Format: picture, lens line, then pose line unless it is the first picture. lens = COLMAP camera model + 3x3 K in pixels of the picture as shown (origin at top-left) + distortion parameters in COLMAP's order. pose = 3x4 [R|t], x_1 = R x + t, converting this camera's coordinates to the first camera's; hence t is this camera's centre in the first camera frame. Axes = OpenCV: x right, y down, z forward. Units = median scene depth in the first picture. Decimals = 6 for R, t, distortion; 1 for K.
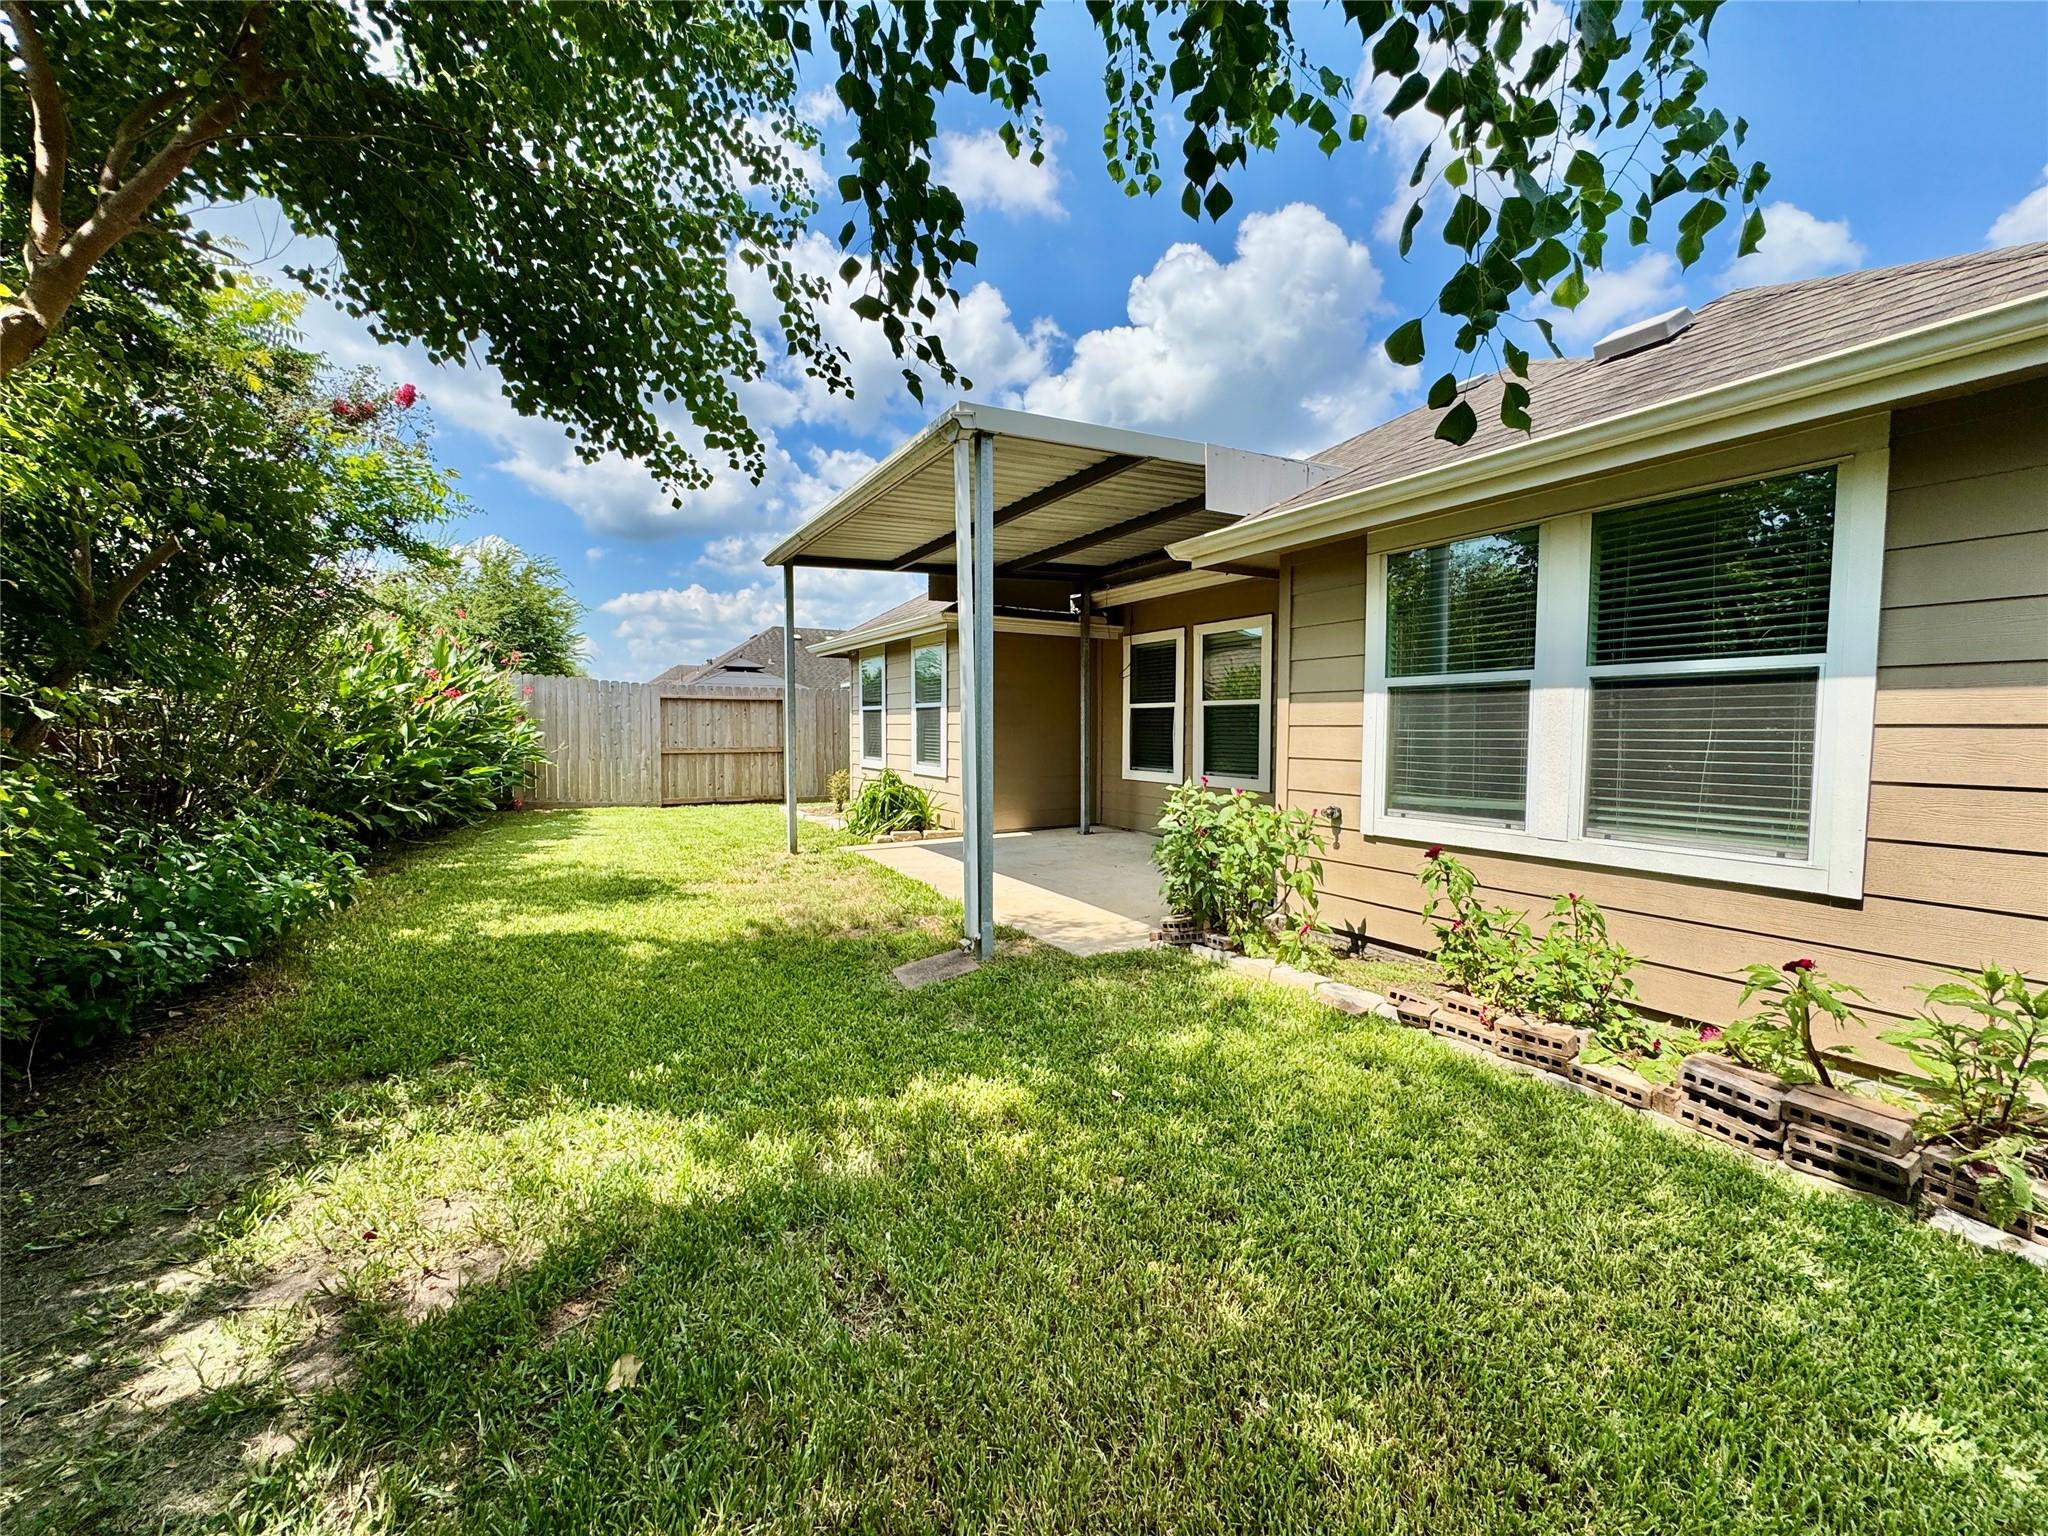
lens RADIAL K [[830.3, 0, 1021.6], [0, 830.3, 769.5], [0, 0, 1]] dist [0.000011, -0.000002]
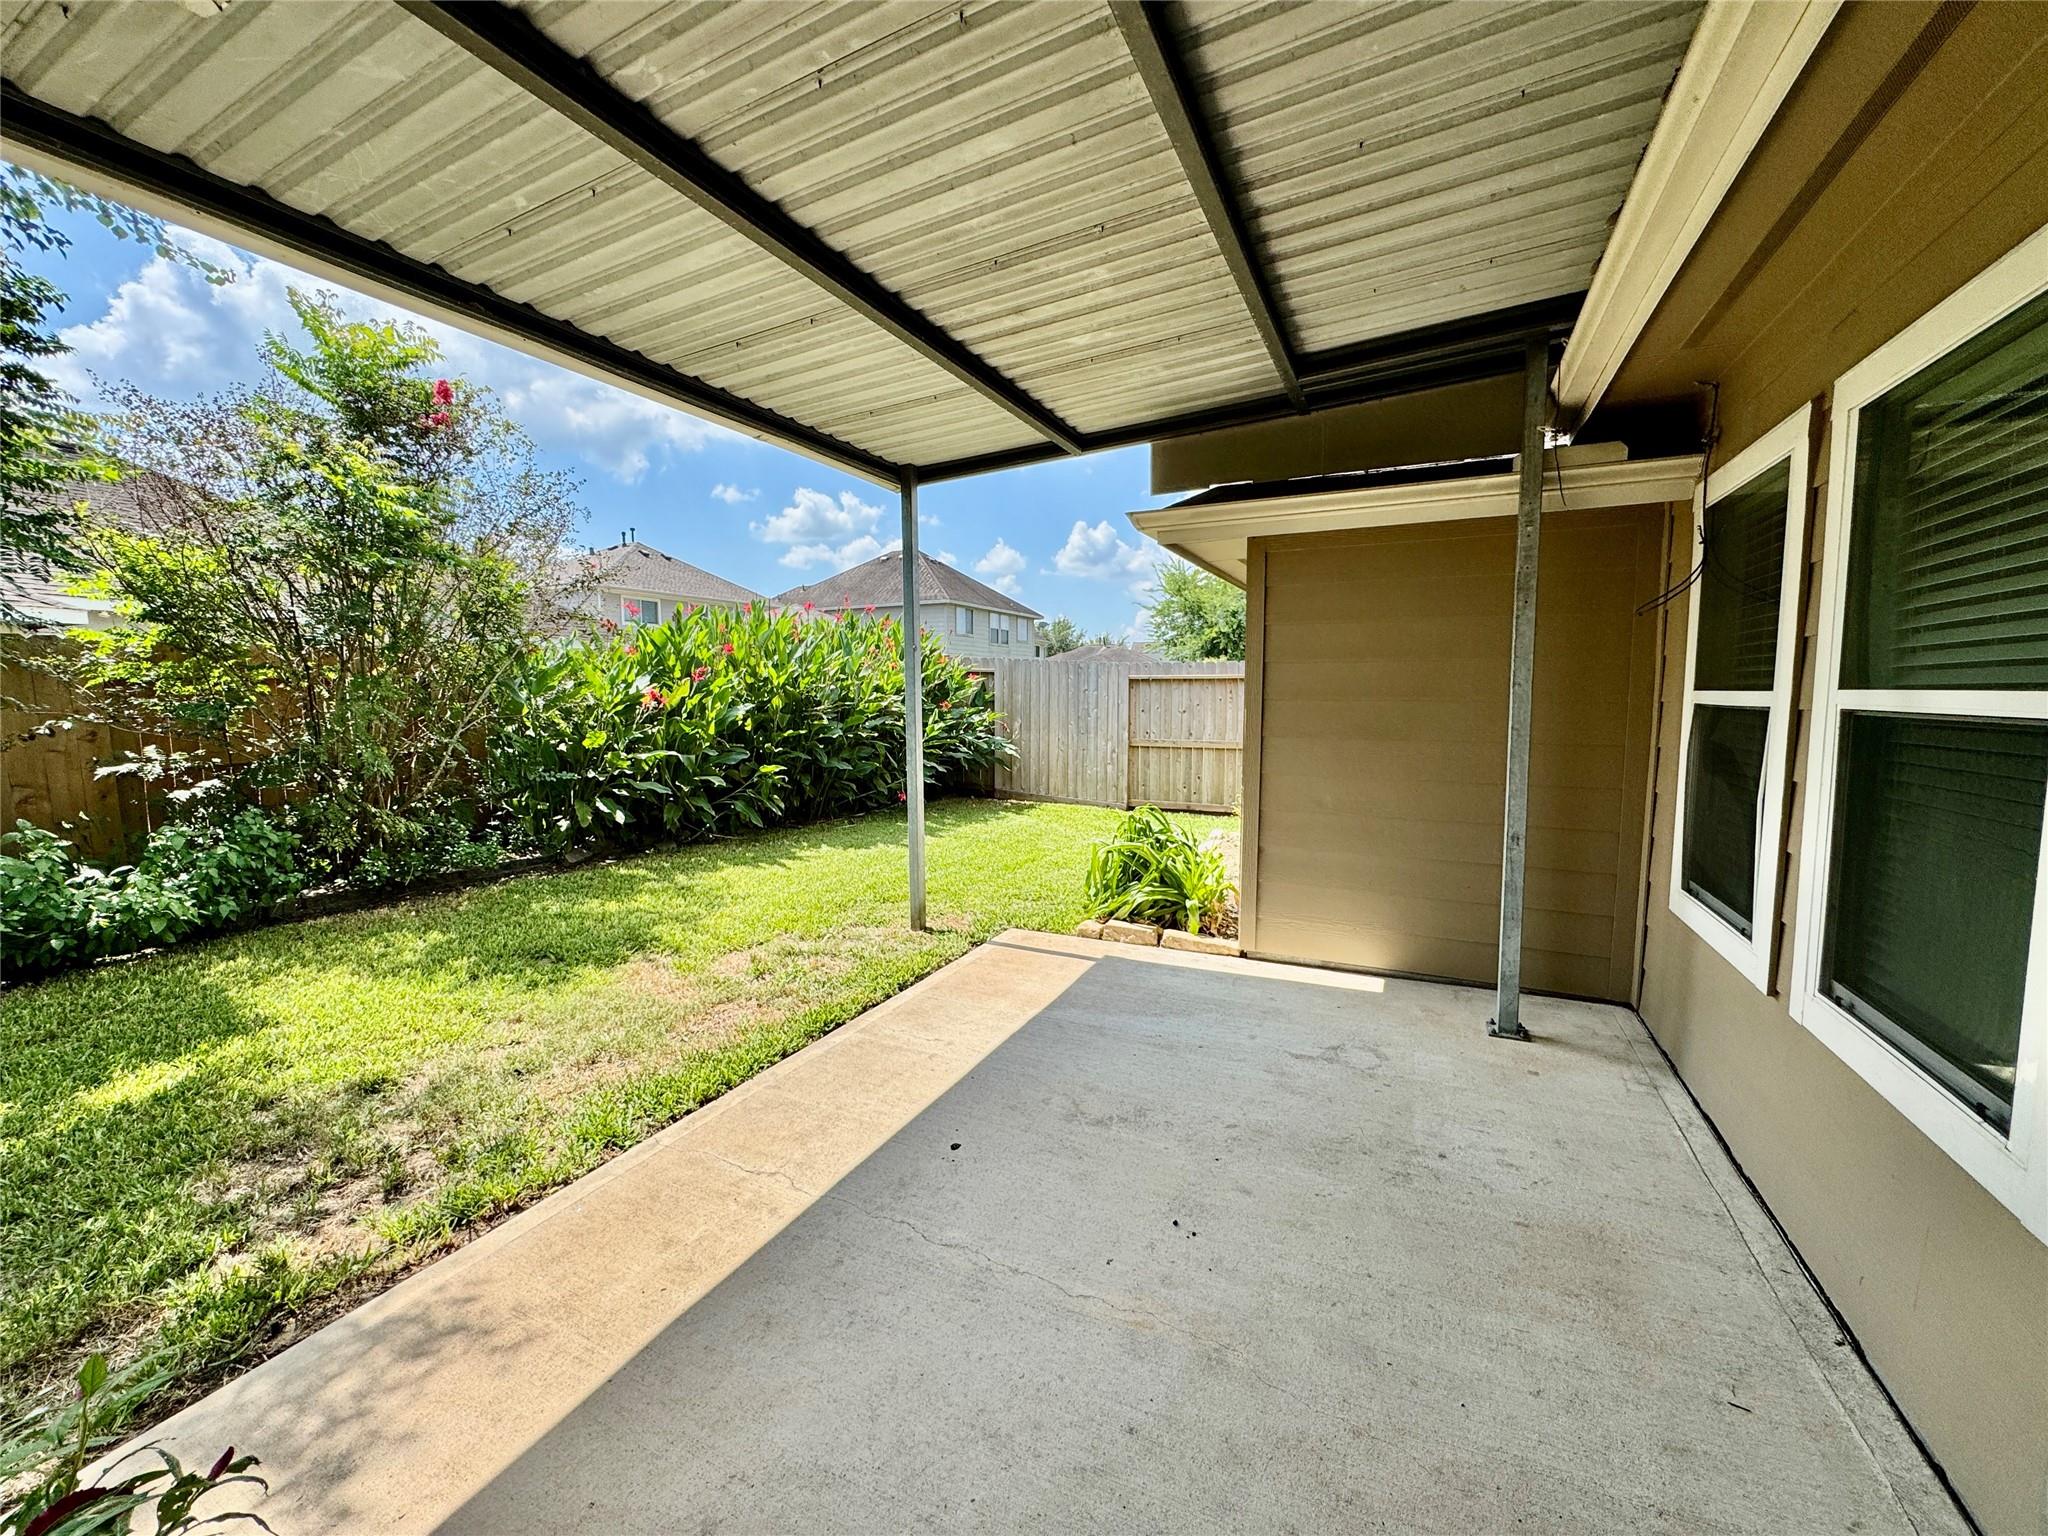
lens RADIAL K [[830.3, 0, 1026.2], [0, 830.3, 771.8], [0, 0, 1]] dist [0.000011, -0.000002]
pose [[0.564069, 0.078250, -0.822012, 0.260877], [-0.042094, 0.996930, 0.066016, -0.058370], [0.824654, -0.002636, 0.565631, 0.606952]]
